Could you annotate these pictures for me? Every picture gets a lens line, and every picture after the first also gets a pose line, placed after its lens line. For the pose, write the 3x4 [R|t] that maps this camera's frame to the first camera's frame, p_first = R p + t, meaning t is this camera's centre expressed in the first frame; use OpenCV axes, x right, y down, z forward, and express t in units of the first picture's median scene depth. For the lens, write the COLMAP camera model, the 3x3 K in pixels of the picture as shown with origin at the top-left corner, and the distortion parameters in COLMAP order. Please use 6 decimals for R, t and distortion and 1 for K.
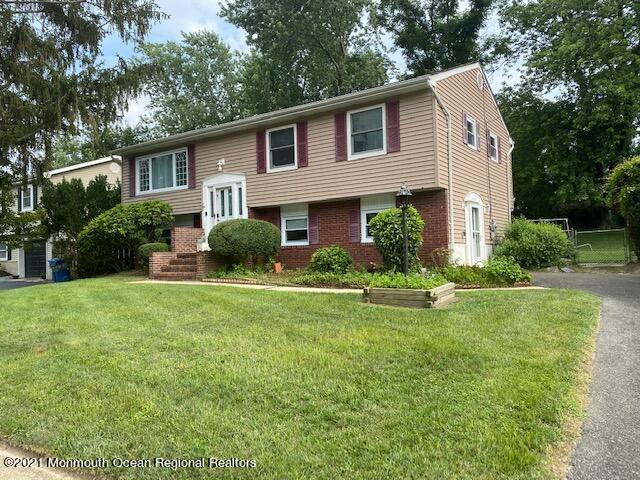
lens RADIAL K [[486.0, 0, 319.8], [0, 486.0, 228.7], [0, 0, 1]] dist [0.067922, -0.082509]
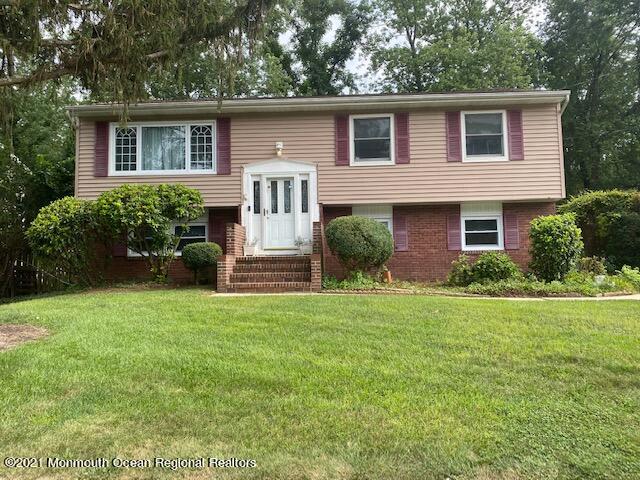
lens RADIAL K [[444.2, 0, 320.0], [0, 444.2, 240.0], [0, 0, 1]] dist [0.060004, -0.167202]
pose [[0.854581, 0.045660, 0.517307, -0.536099], [-0.036580, 0.998946, -0.027743, 0.038018], [-0.518028, 0.004785, 0.855350, 0.351993]]
